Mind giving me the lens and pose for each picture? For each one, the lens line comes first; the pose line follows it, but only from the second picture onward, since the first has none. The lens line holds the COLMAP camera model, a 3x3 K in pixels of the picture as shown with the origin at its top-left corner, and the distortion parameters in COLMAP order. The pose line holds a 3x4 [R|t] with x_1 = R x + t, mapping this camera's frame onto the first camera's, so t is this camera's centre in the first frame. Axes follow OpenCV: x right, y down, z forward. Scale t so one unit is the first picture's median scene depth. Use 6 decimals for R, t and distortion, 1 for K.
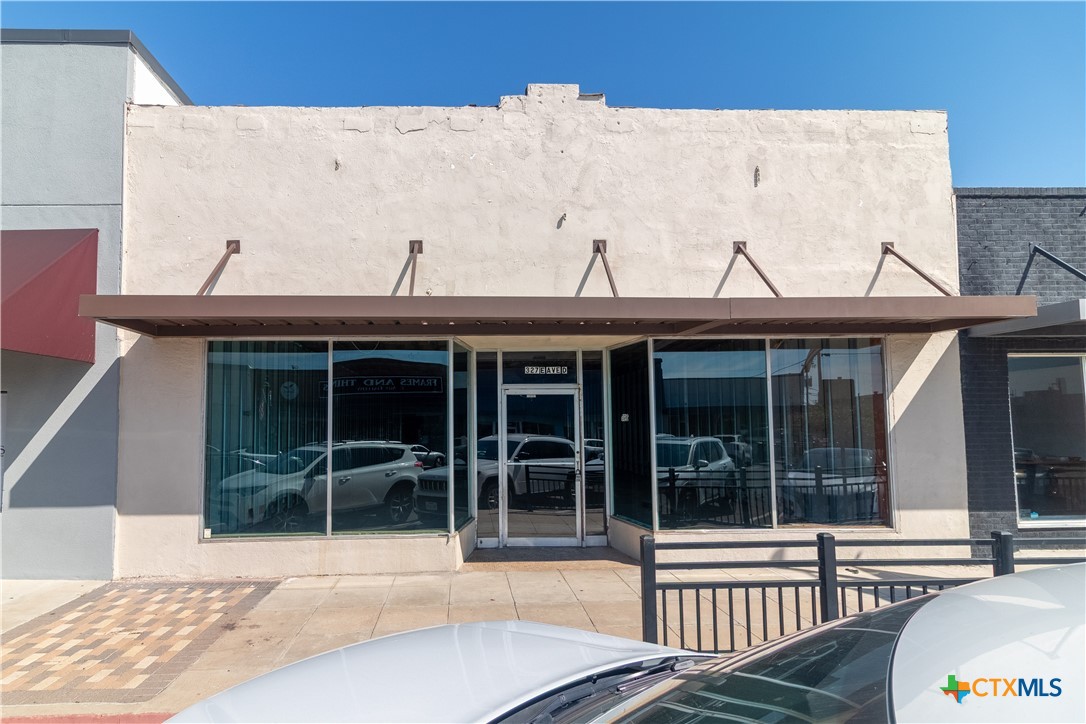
lens RADIAL K [[500.2, 0, 543.0], [0, 500.2, 362.0], [0, 0, 1]] dist [0.000978, 0.000285]
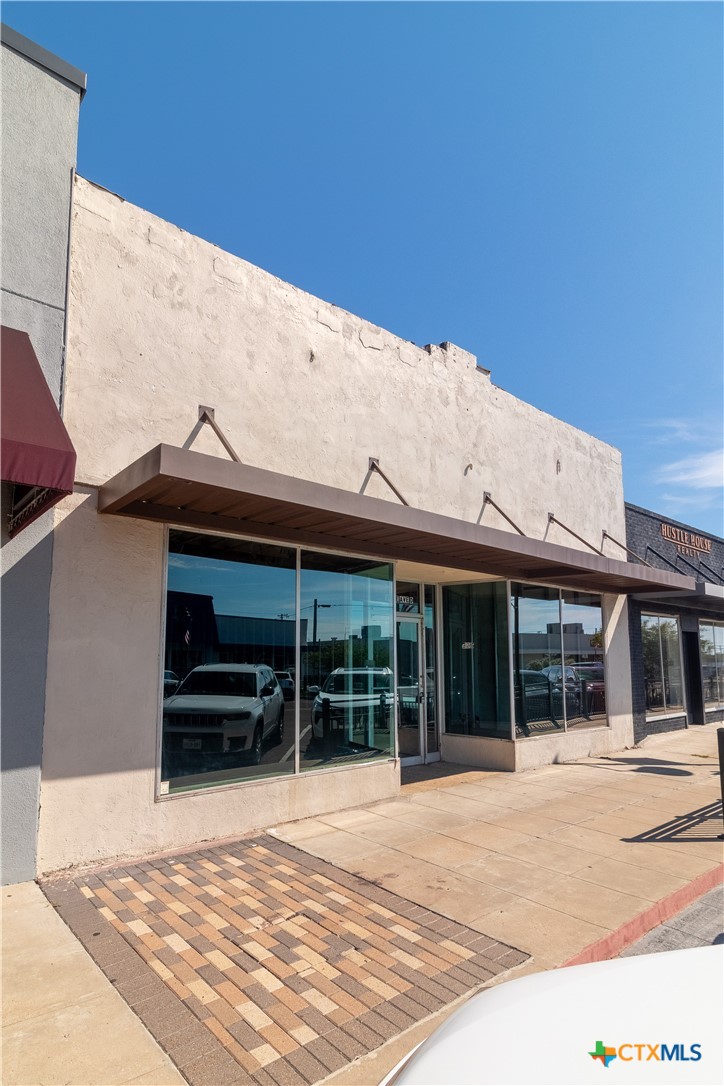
lens RADIAL K [[500.2, 0, 302.1], [0, 500.2, 575.8], [0, 0, 1]] dist [0.000978, 0.000285]
pose [[0.840066, 0.099256, 0.533327, -0.876673], [-0.077730, 0.994998, -0.062740, 0.059087], [-0.536887, 0.011250, 0.843579, 0.253273]]
